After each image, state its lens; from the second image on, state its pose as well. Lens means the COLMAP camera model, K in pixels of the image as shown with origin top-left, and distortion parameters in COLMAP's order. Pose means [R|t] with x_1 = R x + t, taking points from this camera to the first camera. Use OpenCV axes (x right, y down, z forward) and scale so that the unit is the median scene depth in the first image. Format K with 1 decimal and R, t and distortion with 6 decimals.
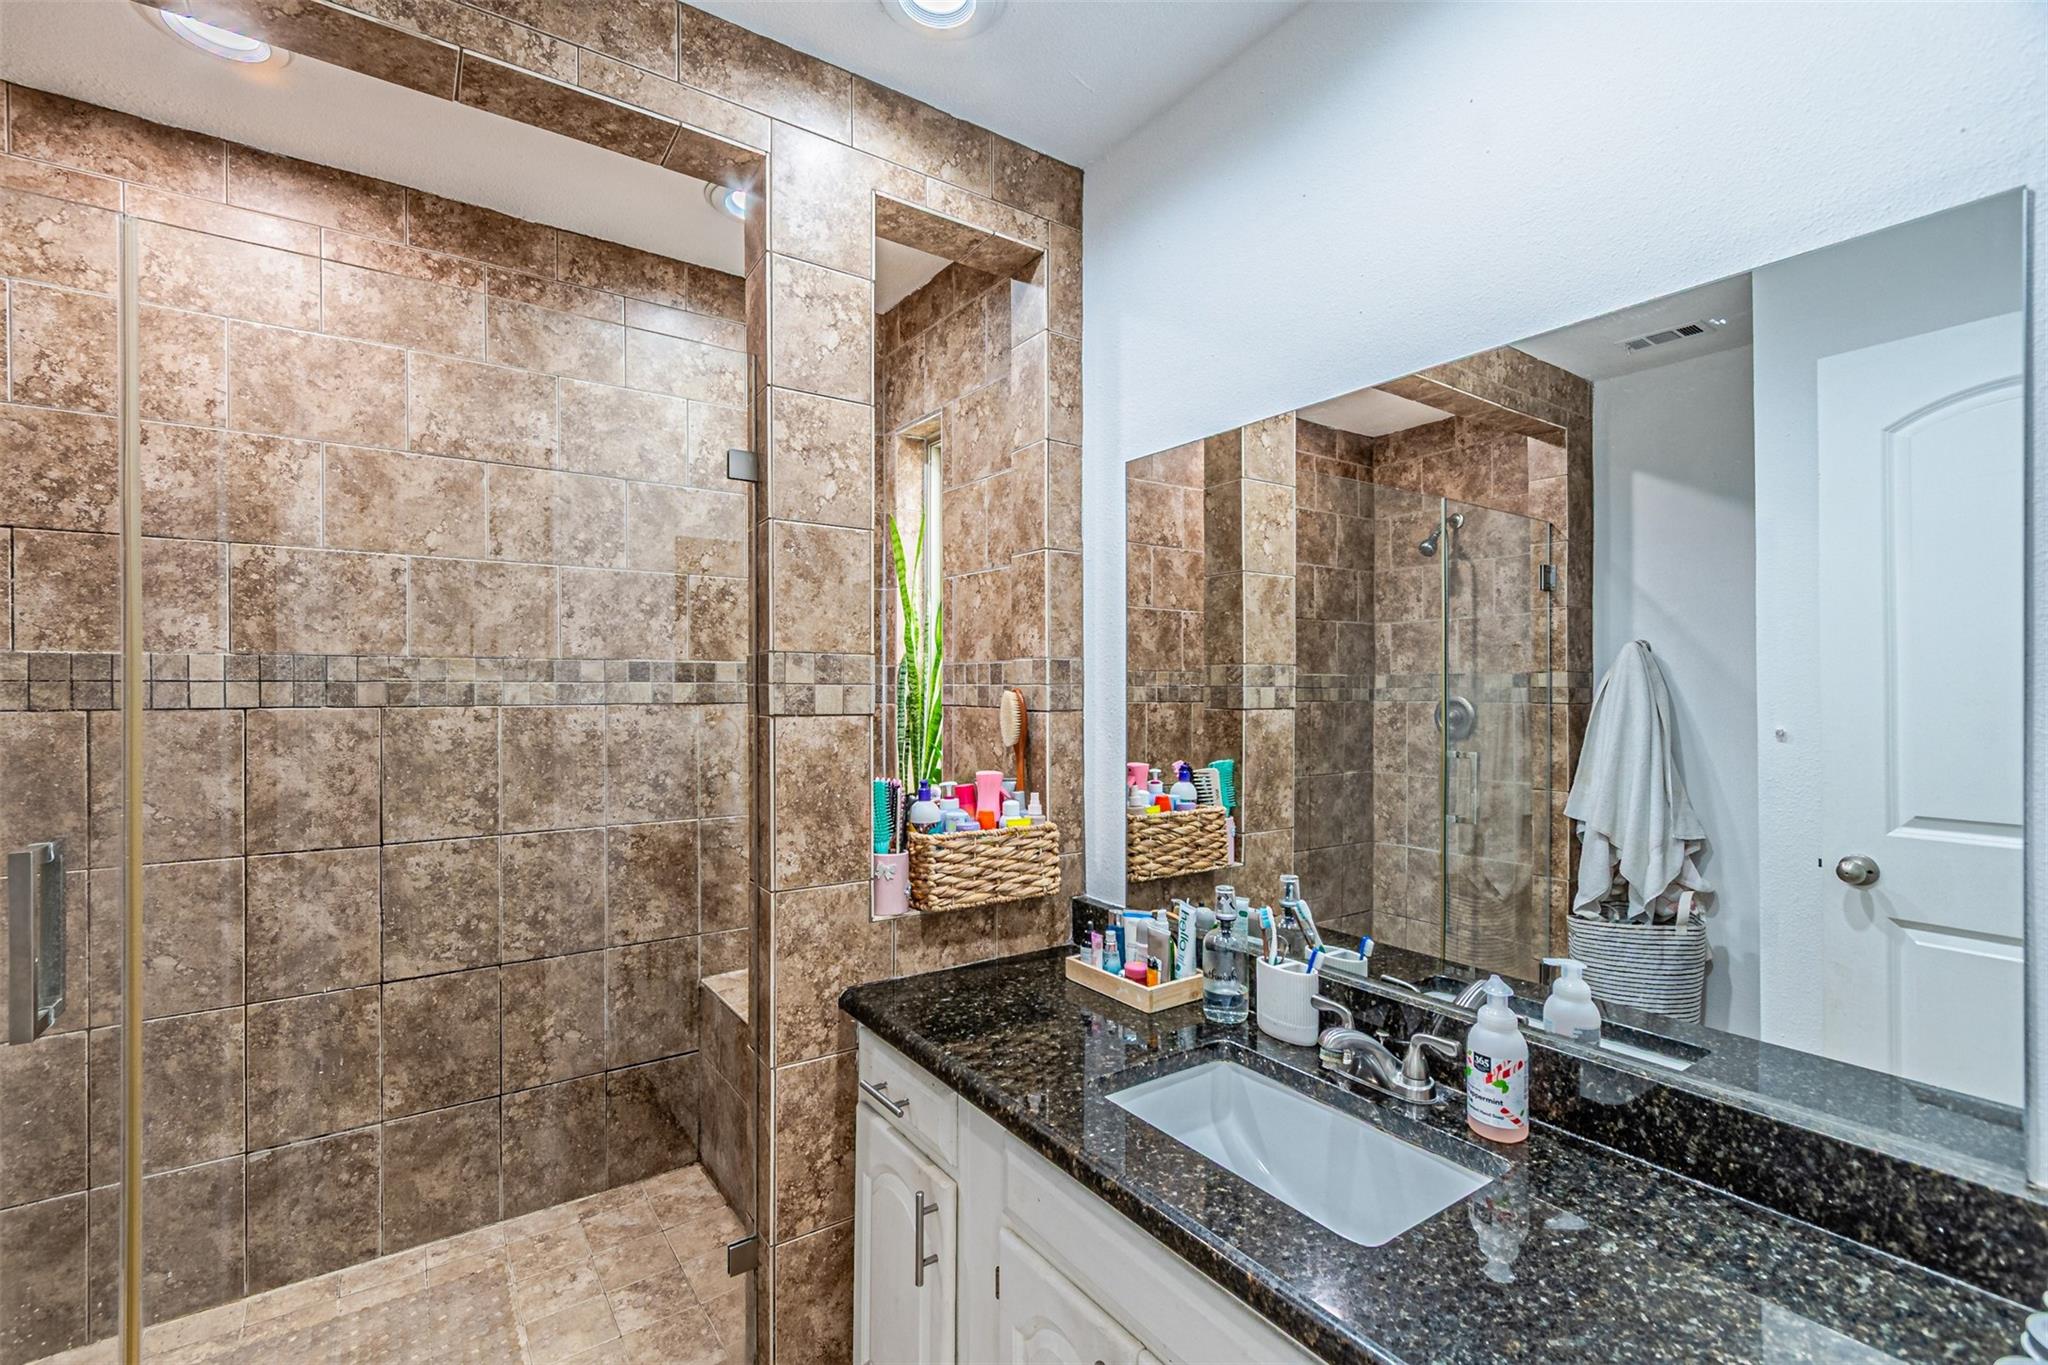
lens RADIAL K [[929.7, 0, 1031.6], [0, 929.7, 703.0], [0, 0, 1]] dist [0.008319, -0.000520]
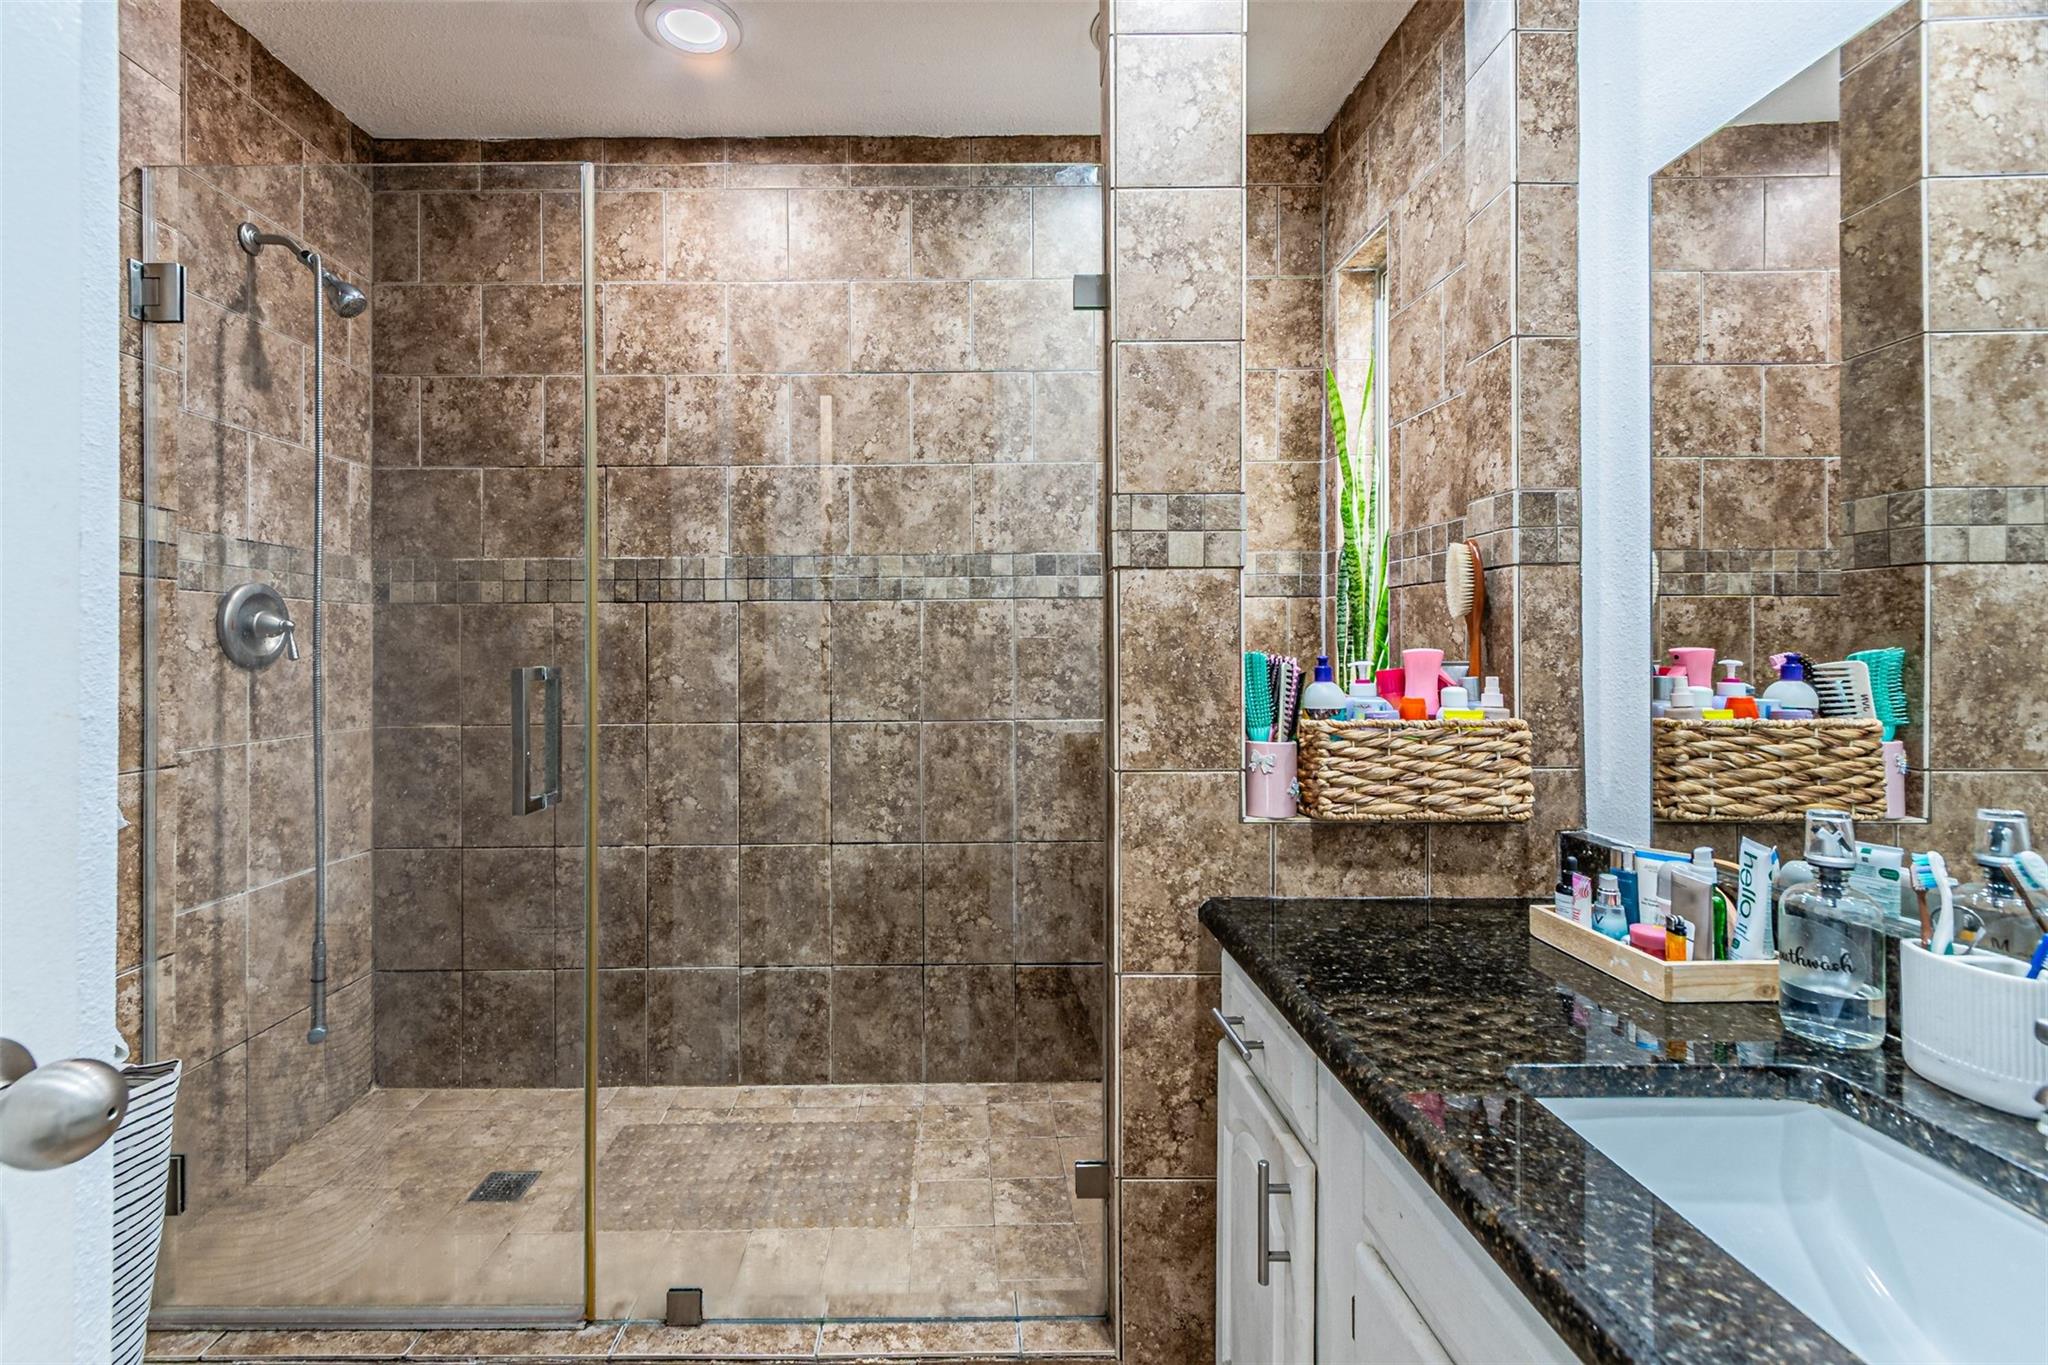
lens RADIAL K [[947.5, 0, 922.6], [0, 947.5, 654.7], [0, 0, 1]] dist [0.006277, -0.002057]
pose [[0.808649, -0.001967, -0.588289, 0.075875], [0.002570, 0.999997, 0.000189, 0.074642], [0.588286, -0.001664, 0.808651, 0.141851]]
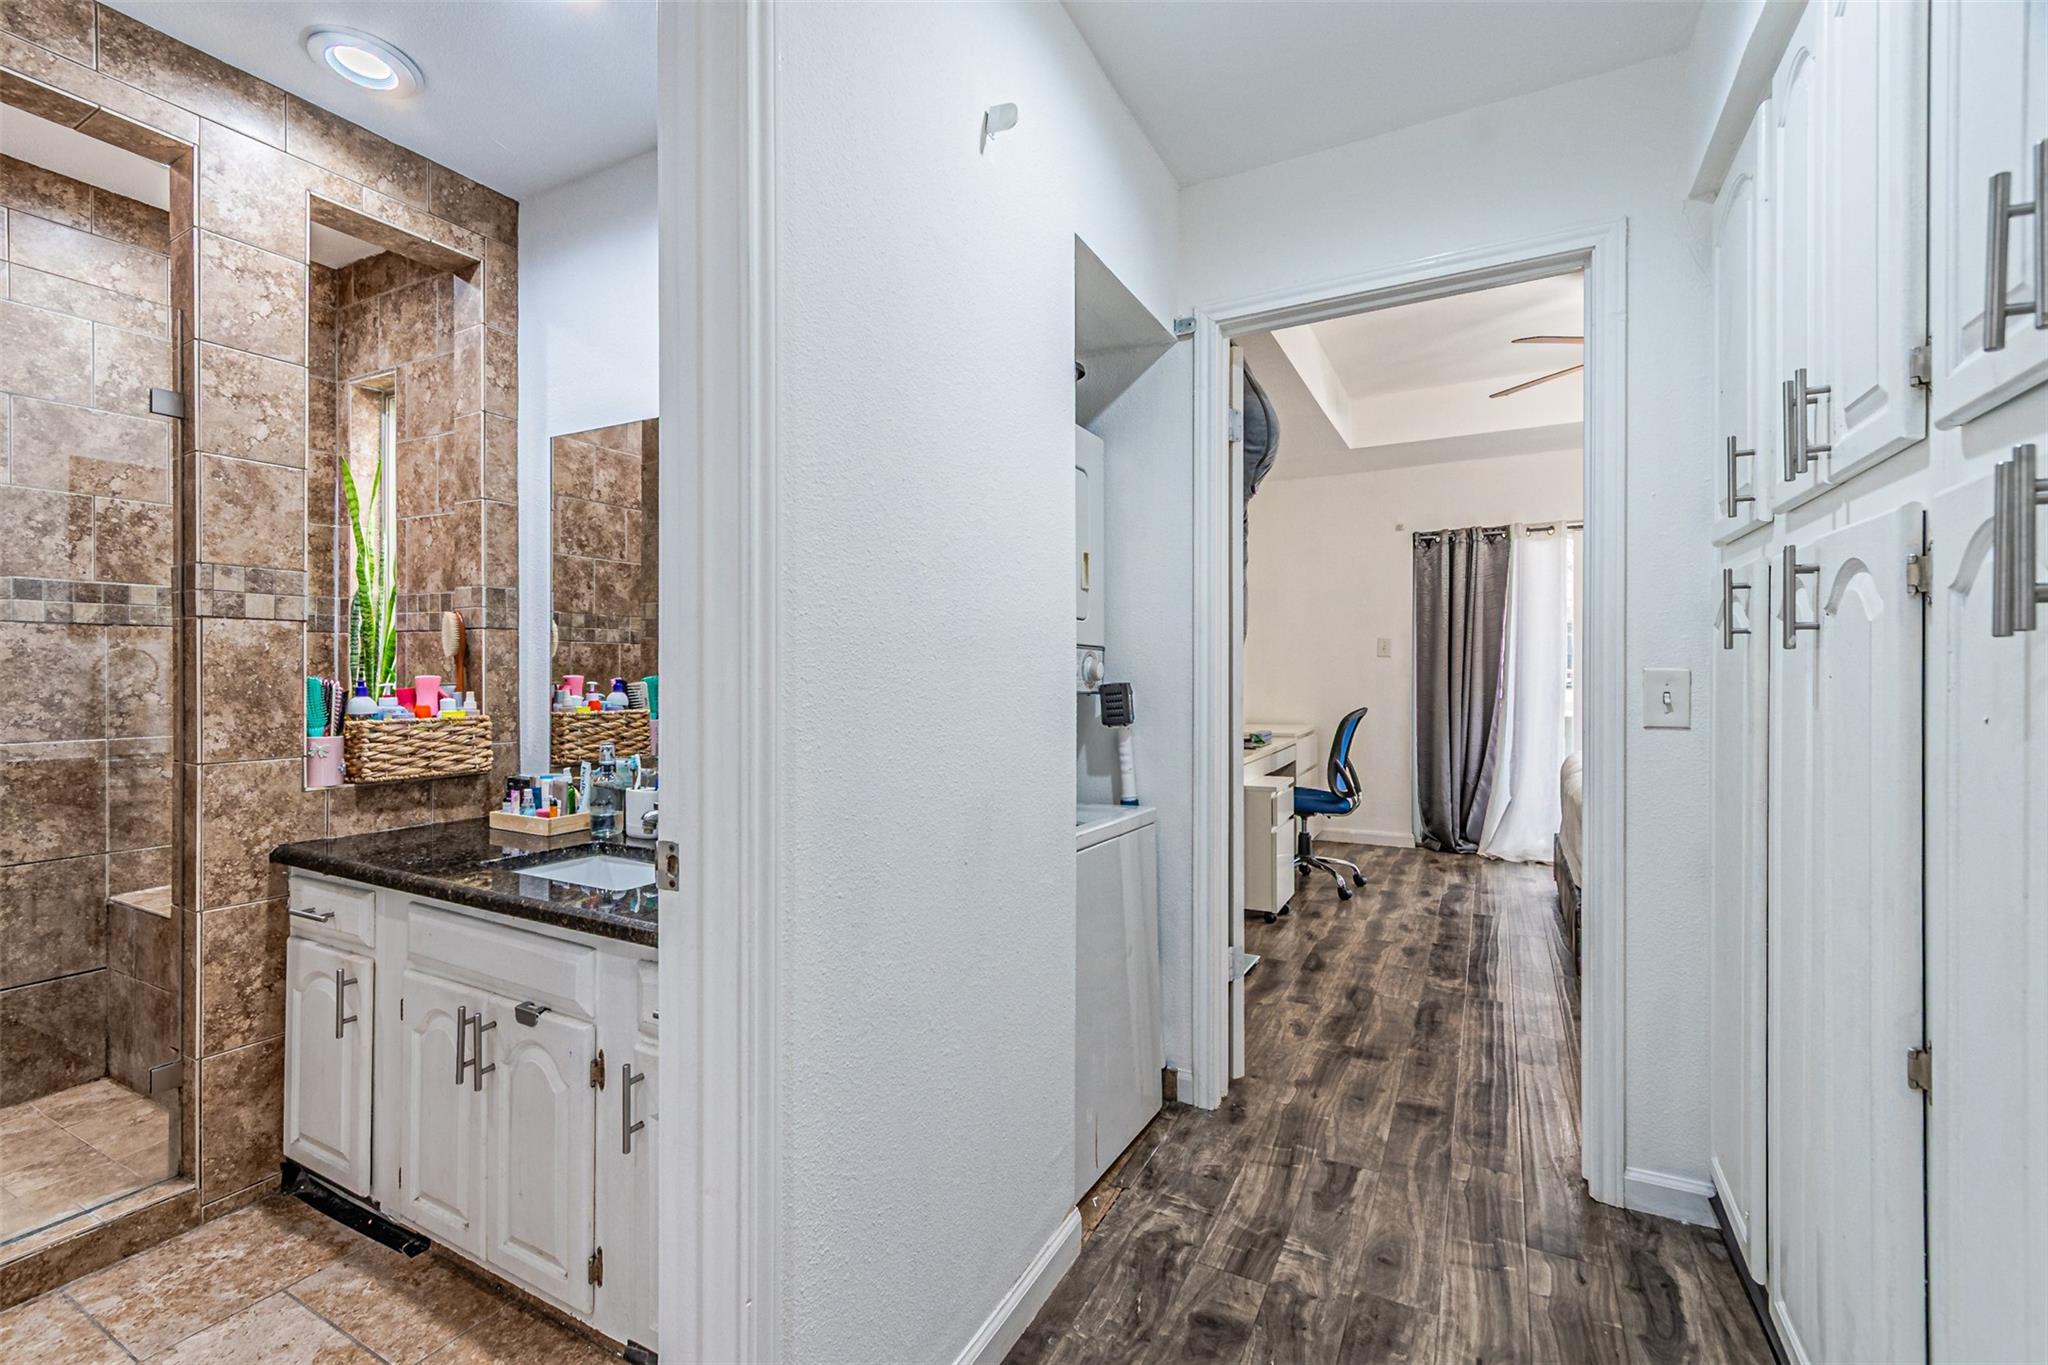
lens RADIAL K [[899.7, 0, 999.4], [0, 899.7, 673.7], [0, 0, 1]] dist [0.004494, -0.000713]
pose [[0.900708, 0.001716, 0.434421, 0.113400], [-0.001263, 0.999998, -0.001331, 0.069438], [-0.434422, 0.000650, 0.900709, -0.387039]]
